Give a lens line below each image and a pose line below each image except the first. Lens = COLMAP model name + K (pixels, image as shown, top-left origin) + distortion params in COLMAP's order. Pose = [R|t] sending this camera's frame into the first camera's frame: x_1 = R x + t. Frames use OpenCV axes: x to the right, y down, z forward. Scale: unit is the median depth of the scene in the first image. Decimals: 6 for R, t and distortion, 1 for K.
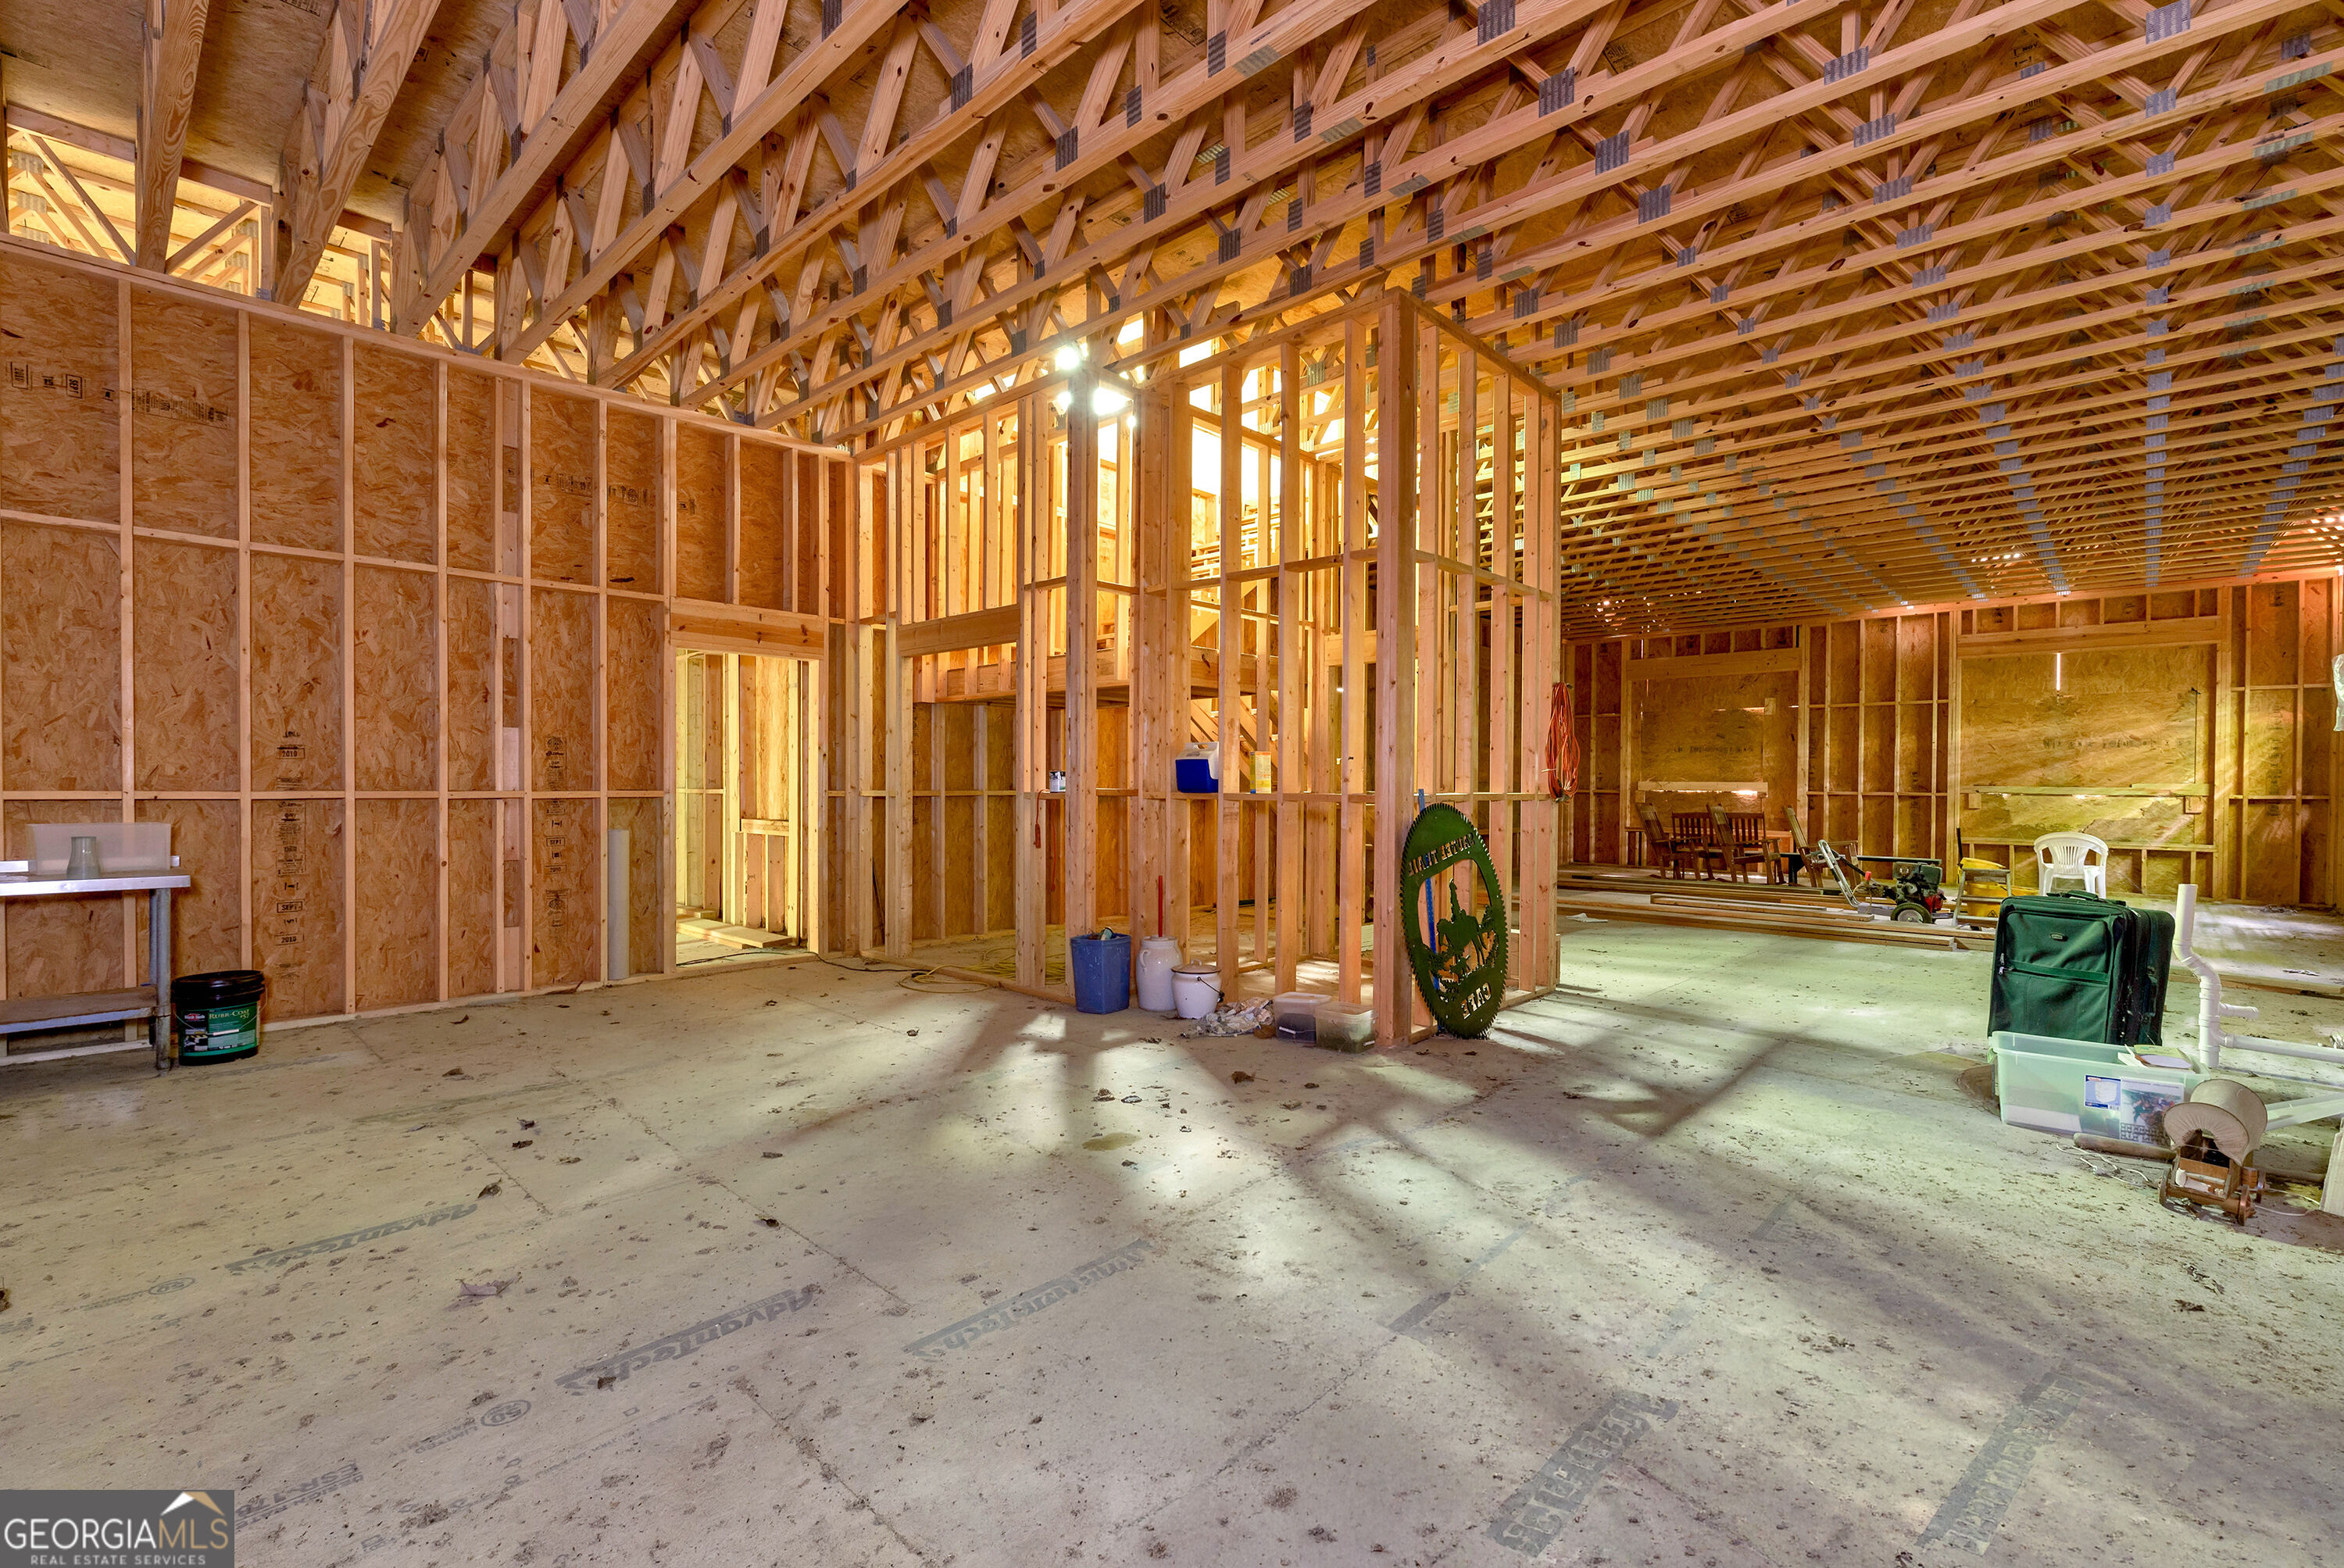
lens RADIAL K [[1031.6, 0, 1177.5], [0, 1031.6, 791.7], [0, 0, 1]] dist [-0.000263, -0.000476]
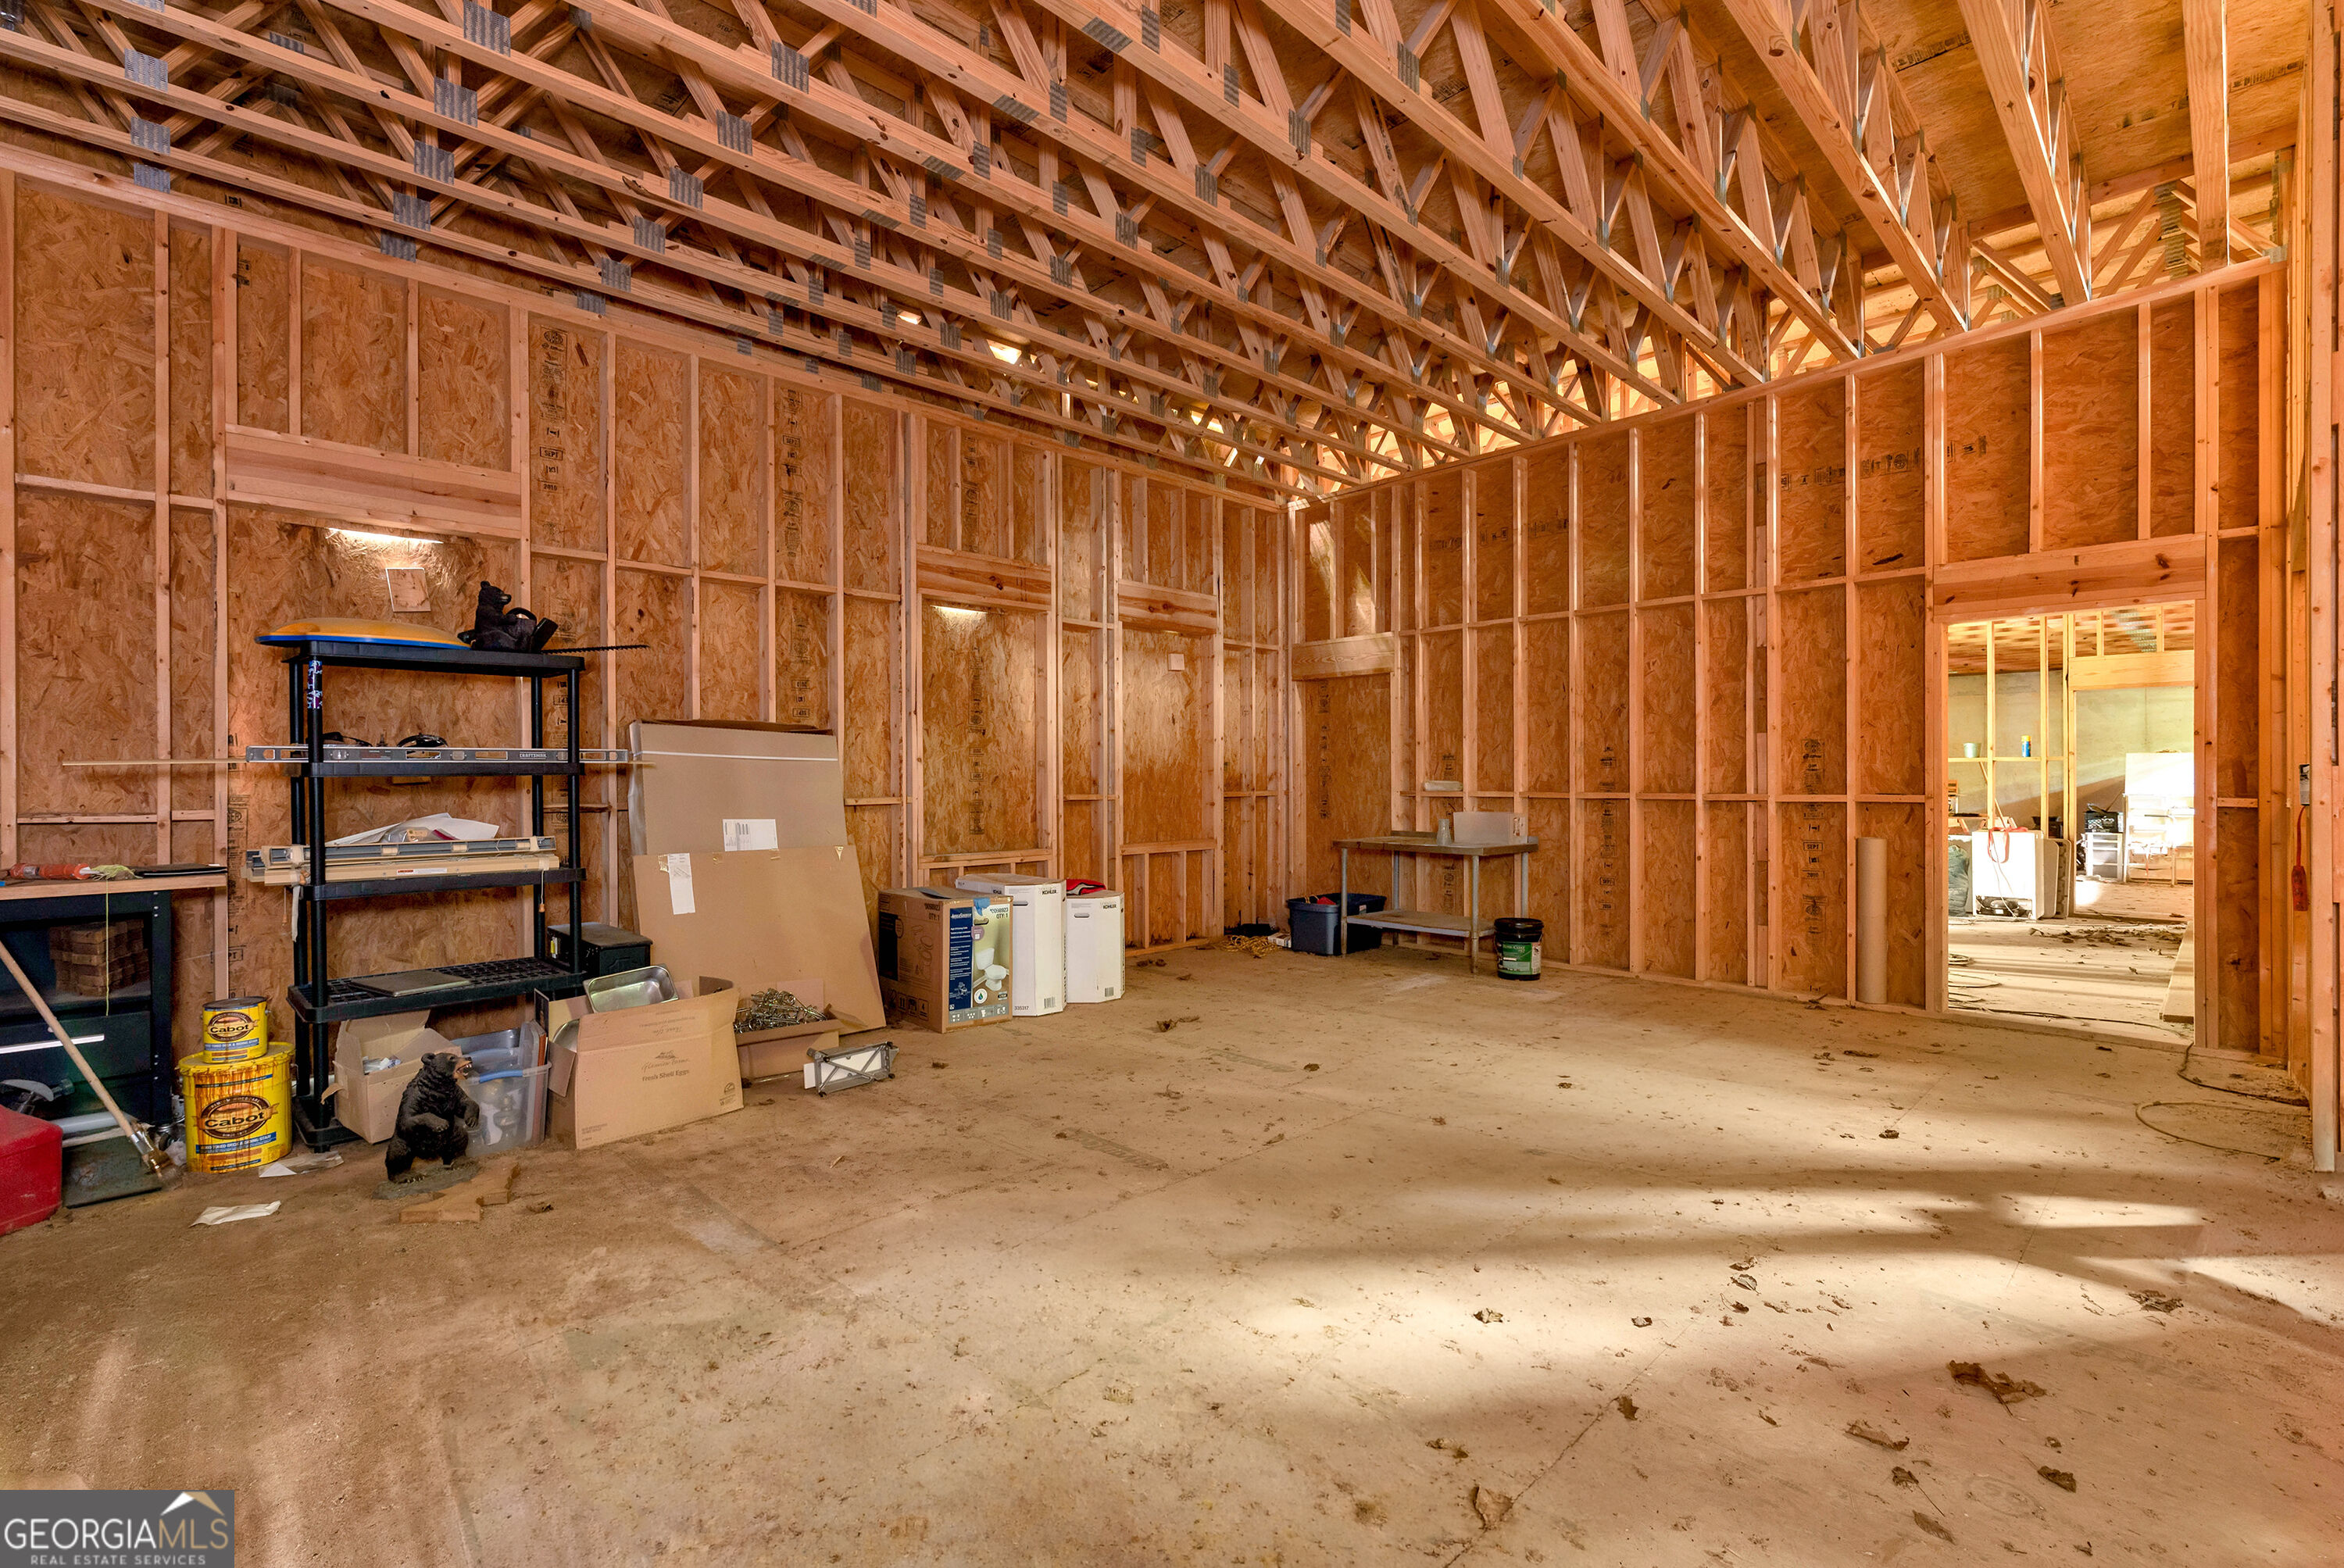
lens RADIAL K [[1031.6, 0, 1177.5], [0, 1031.6, 791.7], [0, 0, 1]] dist [-0.000263, -0.000476]
pose [[-0.049695, 0.004676, -0.998753, 0.518183], [-0.006487, 0.999966, 0.005005, -0.005583], [0.998743, 0.006728, -0.049663, 0.572676]]
